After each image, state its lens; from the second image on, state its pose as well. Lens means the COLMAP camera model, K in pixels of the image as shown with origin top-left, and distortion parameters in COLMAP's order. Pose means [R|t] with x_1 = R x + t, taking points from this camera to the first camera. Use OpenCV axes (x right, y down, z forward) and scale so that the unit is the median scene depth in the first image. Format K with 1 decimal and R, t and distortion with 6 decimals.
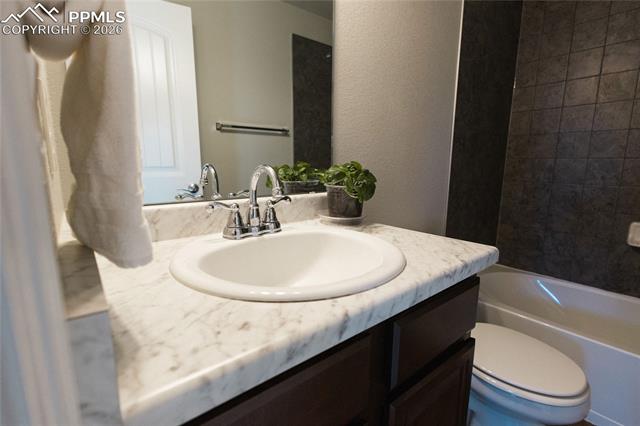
lens RADIAL K [[293.7, 0, 321.0], [0, 293.7, 207.8], [0, 0, 1]] dist [0.007133, -0.002746]
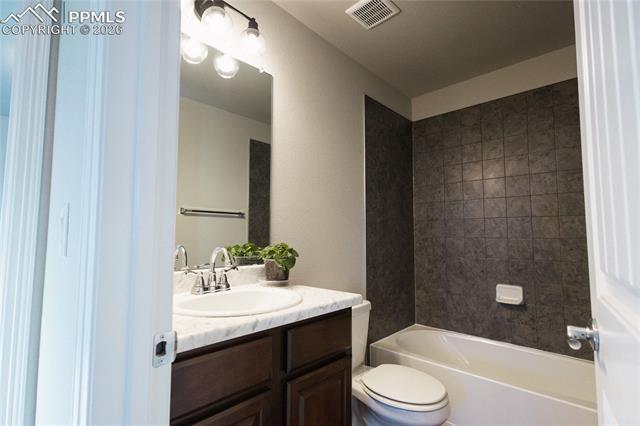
lens RADIAL K [[293.7, 0, 320.5], [0, 293.7, 220.3], [0, 0, 1]] dist [0.007133, -0.002746]
pose [[0.991038, 0.006596, 0.133417, 0.056433], [0.021561, 0.977786, -0.208495, 0.025547], [-0.131829, 0.209503, 0.968881, -0.283208]]
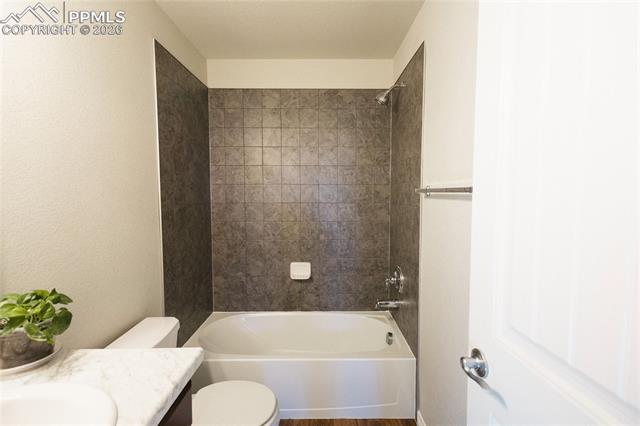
lens RADIAL K [[293.7, 0, 317.2], [0, 293.7, 214.7], [0, 0, 1]] dist [0.007133, -0.002746]
pose [[0.636429, -0.059101, 0.769067, -0.005971], [0.130606, 0.990920, -0.031931, -0.131352], [-0.760197, 0.120767, 0.638370, -0.094755]]
